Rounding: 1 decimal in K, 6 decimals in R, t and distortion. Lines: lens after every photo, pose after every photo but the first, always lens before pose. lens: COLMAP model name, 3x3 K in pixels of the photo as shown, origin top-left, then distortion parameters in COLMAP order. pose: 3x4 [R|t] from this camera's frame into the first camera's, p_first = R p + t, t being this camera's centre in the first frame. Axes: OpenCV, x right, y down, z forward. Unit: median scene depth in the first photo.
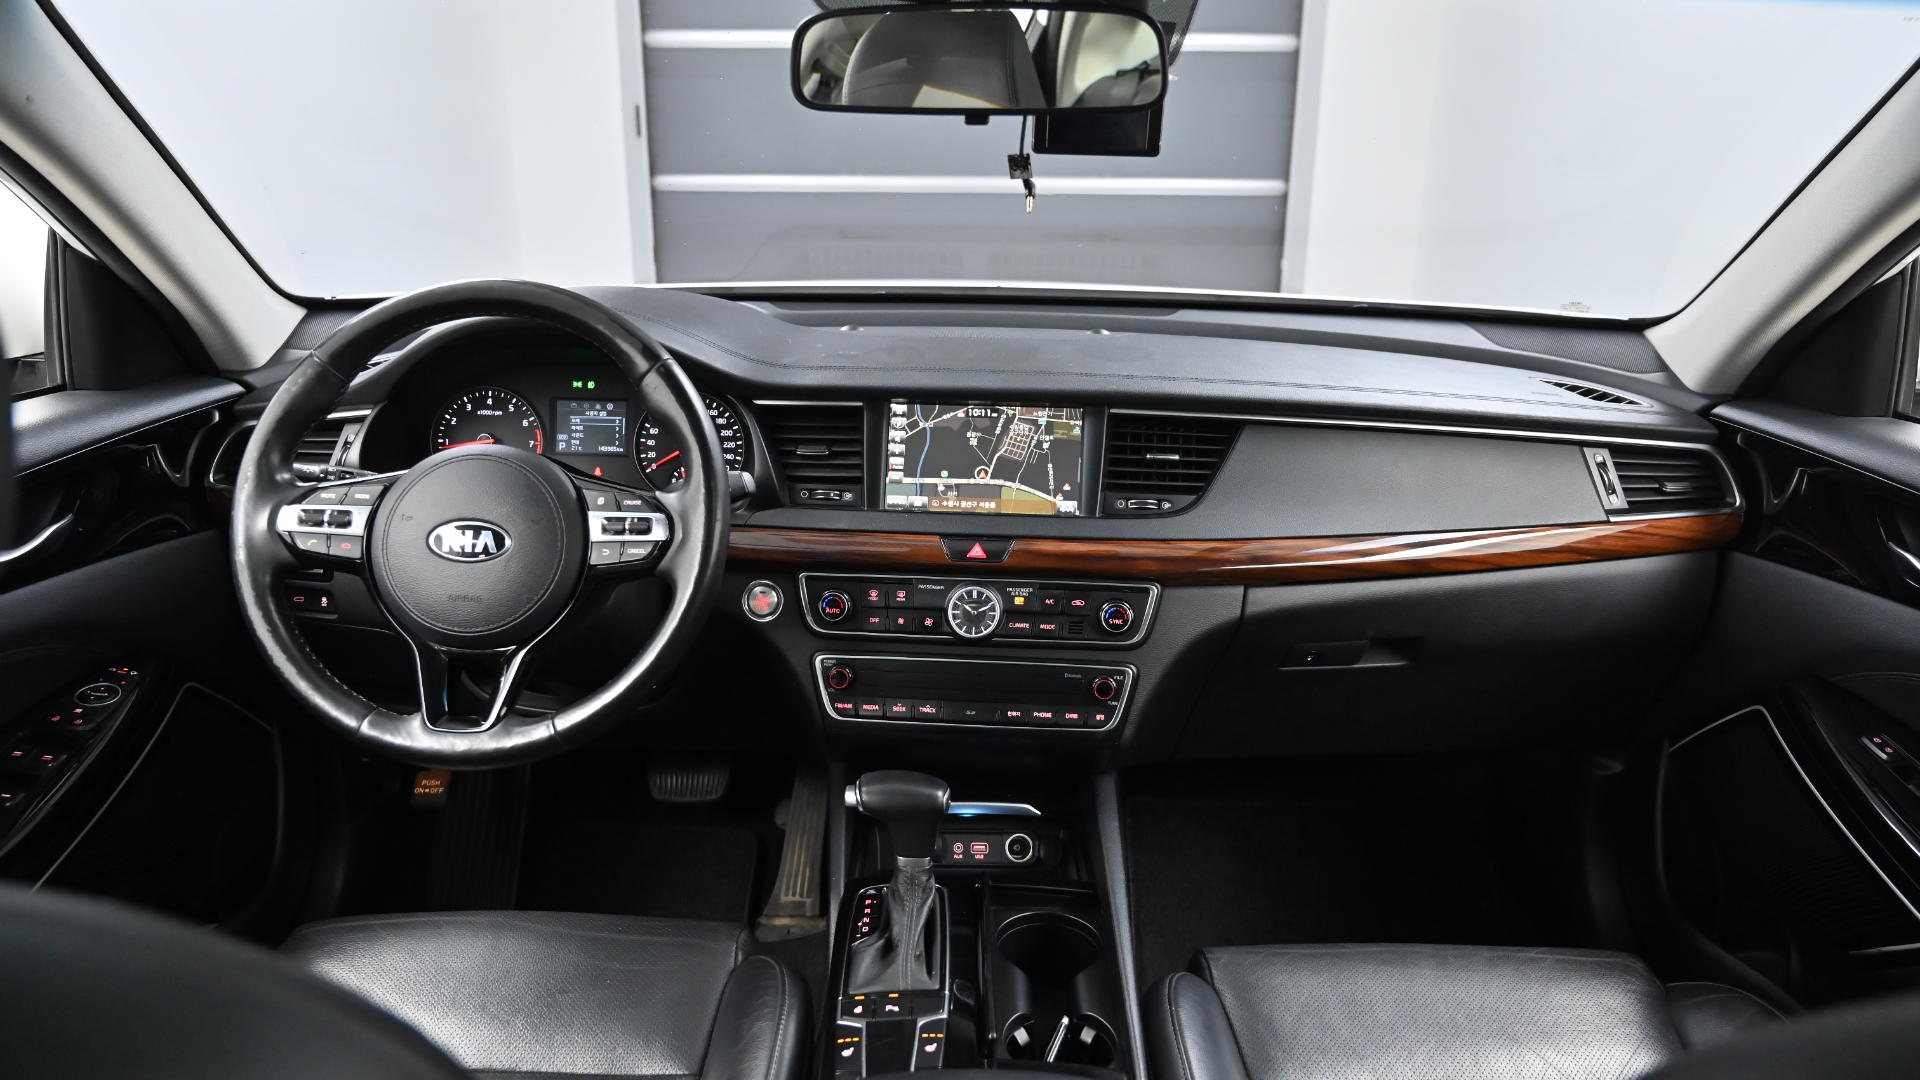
lens RADIAL K [[1335.9, 0, 962.1], [0, 1335.9, 532.9], [0, 0, 1]] dist [-0.013806, -0.001287]
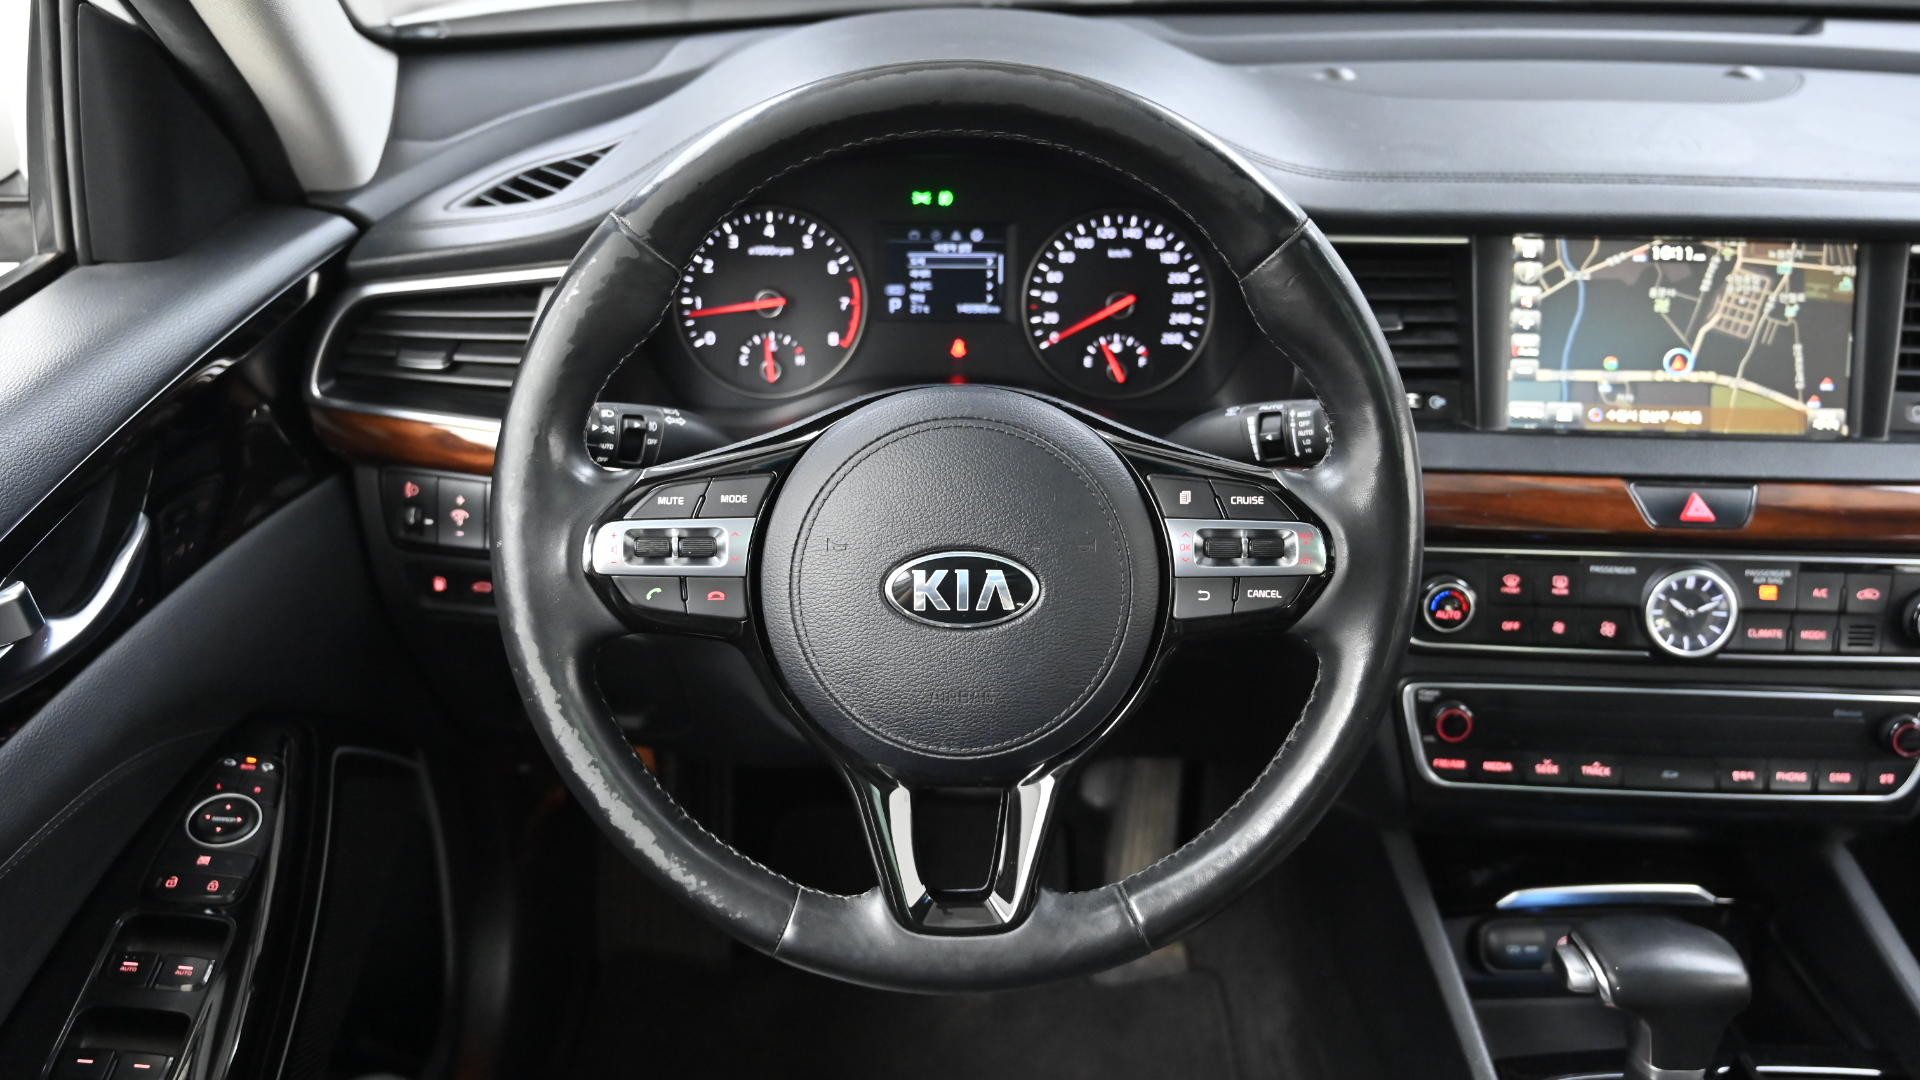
lens RADIAL K [[1634.5, 0, 953.9], [0, 1634.5, 542.5], [0, 0, 1]] dist [-0.010862, -0.005020]
pose [[0.999523, -0.023315, 0.020245, -0.315273], [0.018652, 0.978398, 0.205887, -0.119627], [-0.024608, -0.205412, 0.978366, 0.300365]]
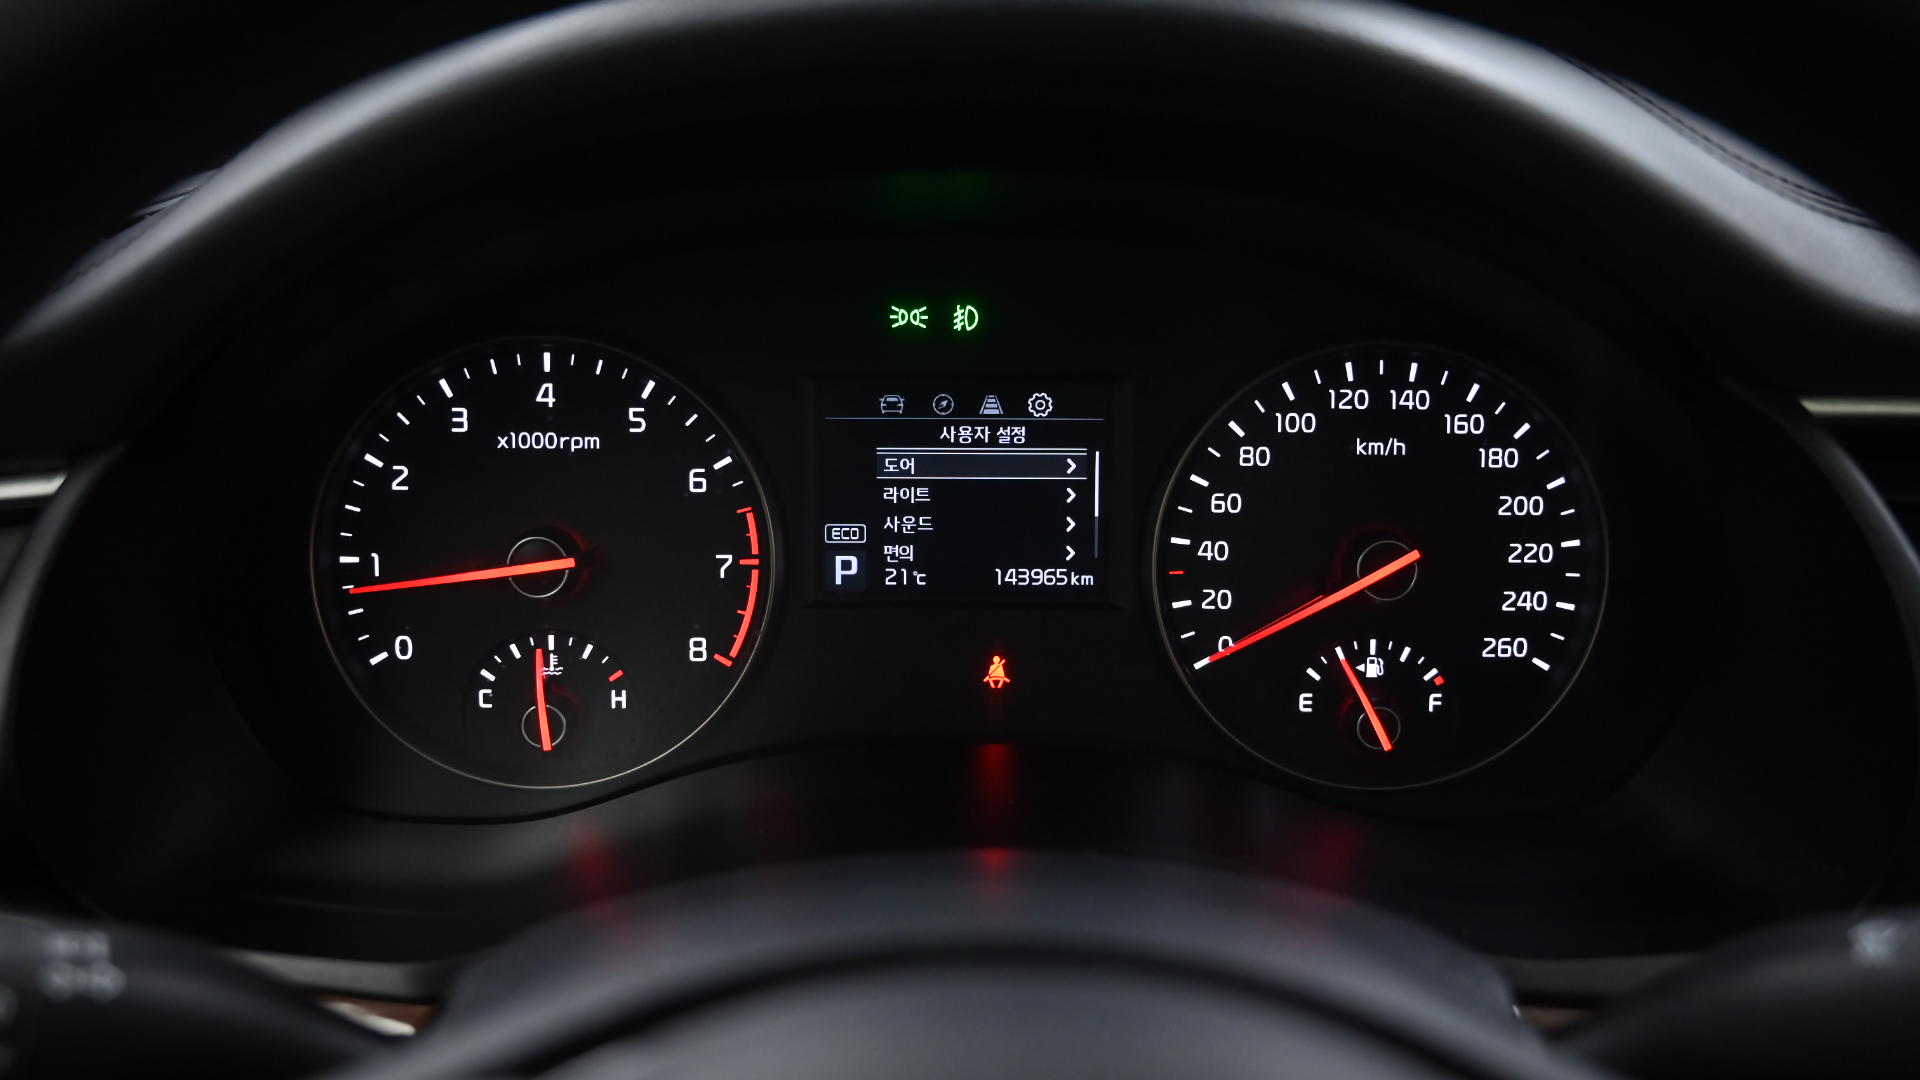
lens RADIAL K [[1985.3, 0, 959.8], [0, 1985.3, 539.0], [0, 0, 1]] dist [-0.026814, 0.000000]
pose [[0.999627, -0.020395, 0.018174, -0.309206], [0.019064, 0.997319, 0.070643, -0.104168], [-0.019566, -0.070270, 0.997336, 0.688538]]
